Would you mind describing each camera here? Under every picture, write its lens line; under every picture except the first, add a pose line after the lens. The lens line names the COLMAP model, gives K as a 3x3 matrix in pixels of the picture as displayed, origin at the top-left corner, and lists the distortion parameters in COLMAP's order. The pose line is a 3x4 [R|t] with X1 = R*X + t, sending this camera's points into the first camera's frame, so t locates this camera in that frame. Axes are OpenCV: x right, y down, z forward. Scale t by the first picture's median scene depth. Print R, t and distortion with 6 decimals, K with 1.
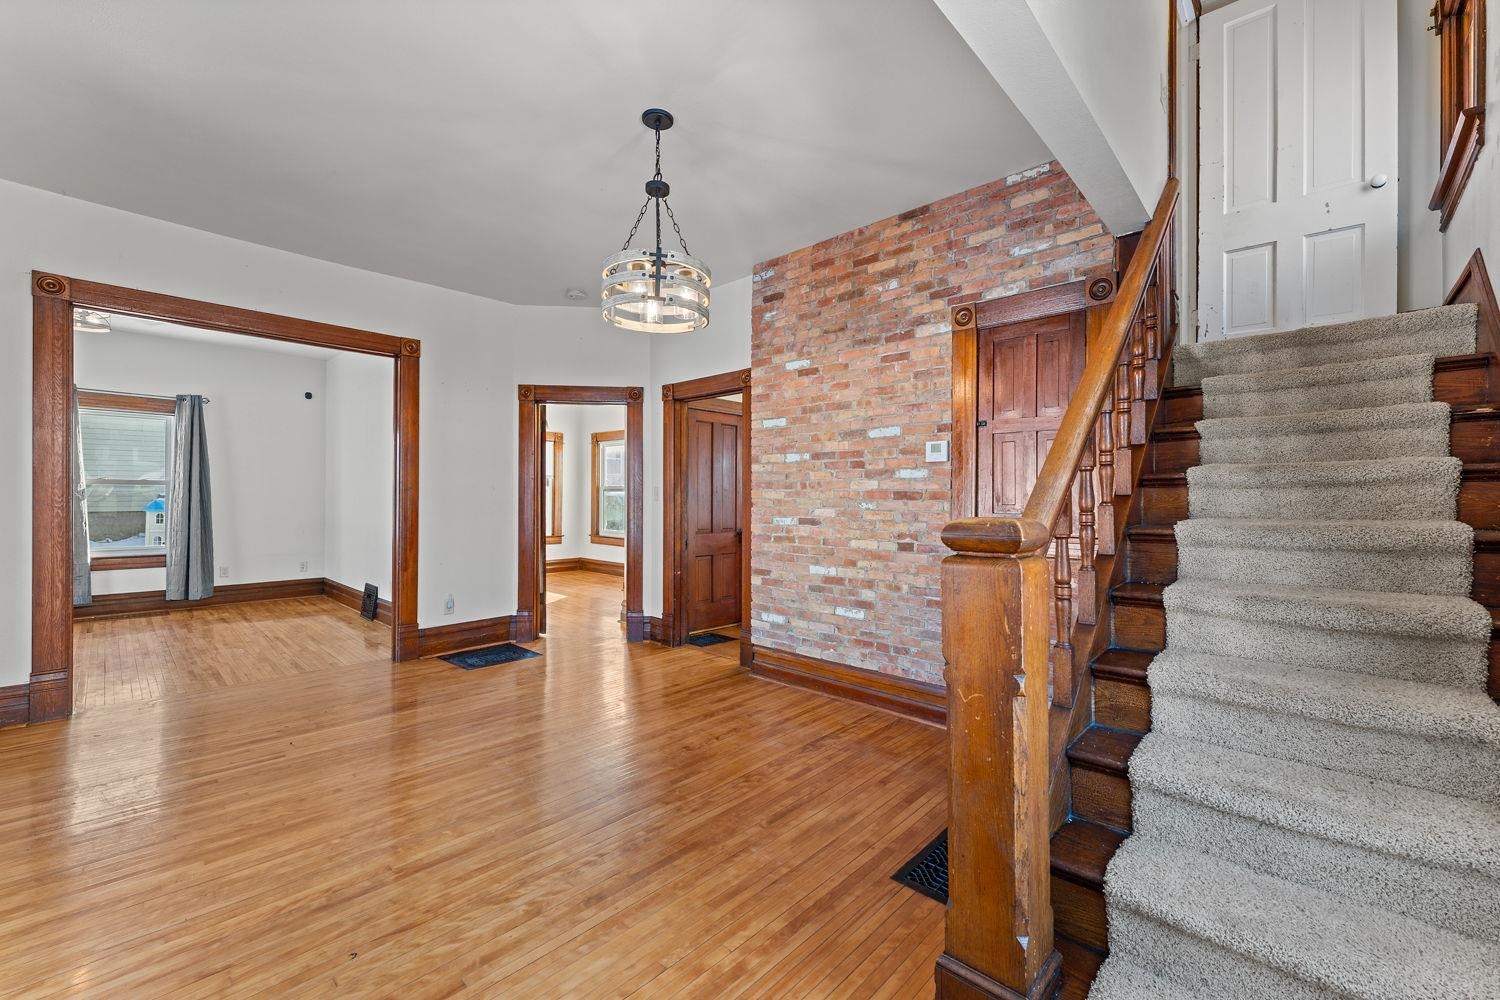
lens RADIAL K [[608.1, 0, 747.7], [0, 608.1, 497.1], [0, 0, 1]] dist [-0.001207, -0.000278]
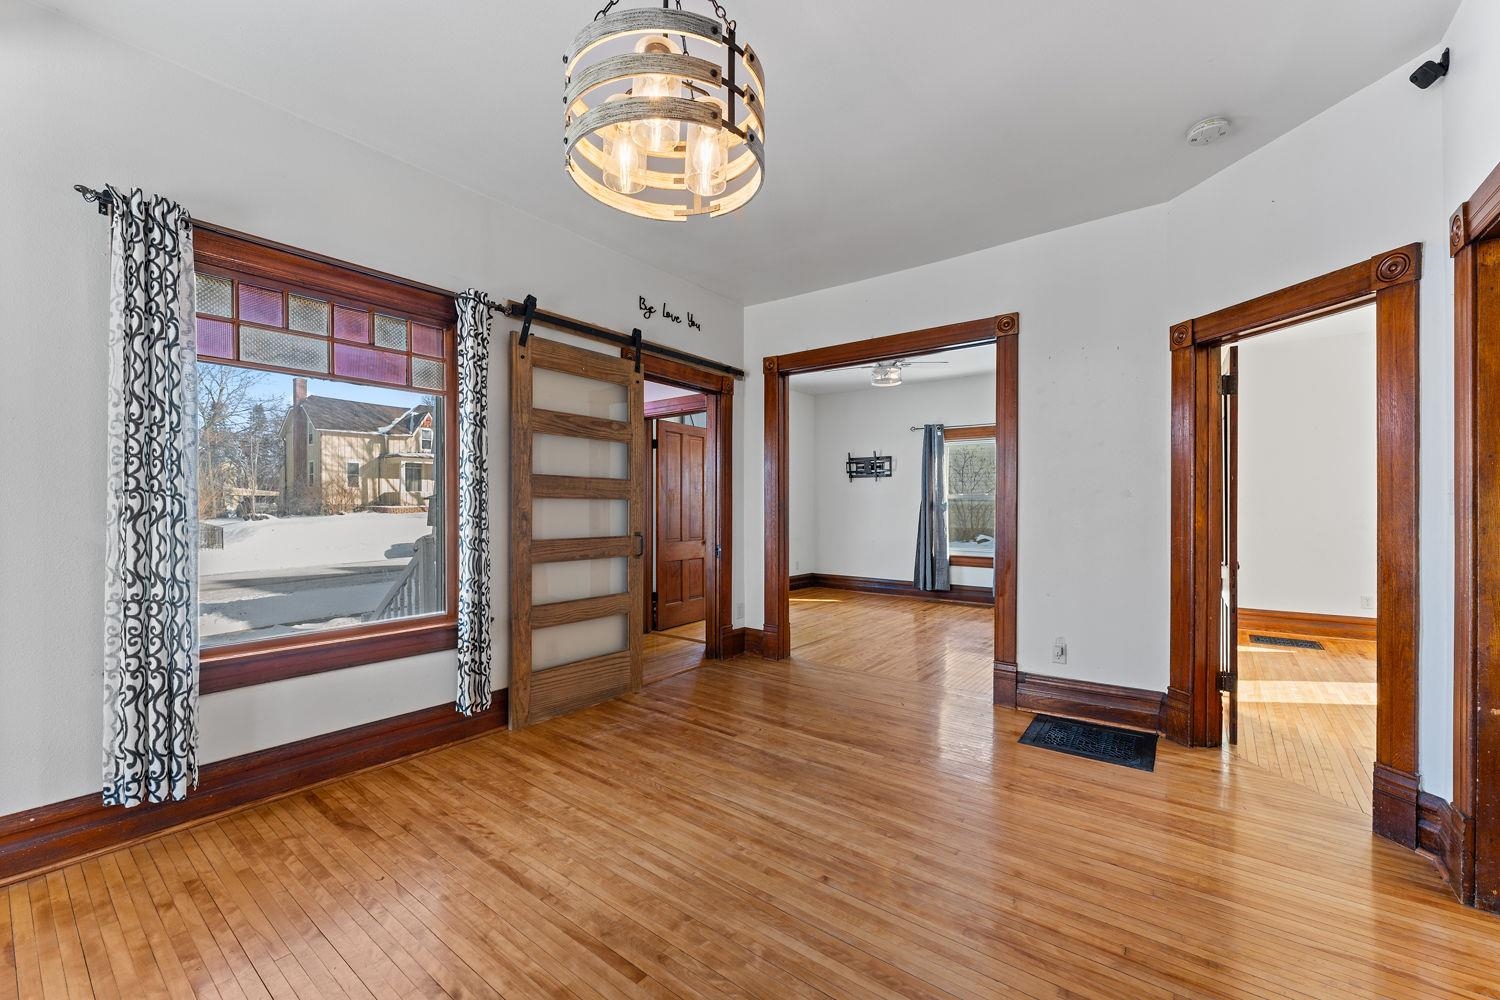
lens RADIAL K [[606.8, 0, 744.5], [0, 606.8, 507.2], [0, 0, 1]] dist [-0.001044, -0.000162]
pose [[0.094746, -0.005570, -0.995486, 0.279877], [-0.000463, 0.999984, -0.005639, 0.005888], [0.995501, 0.000995, 0.094742, 0.705017]]
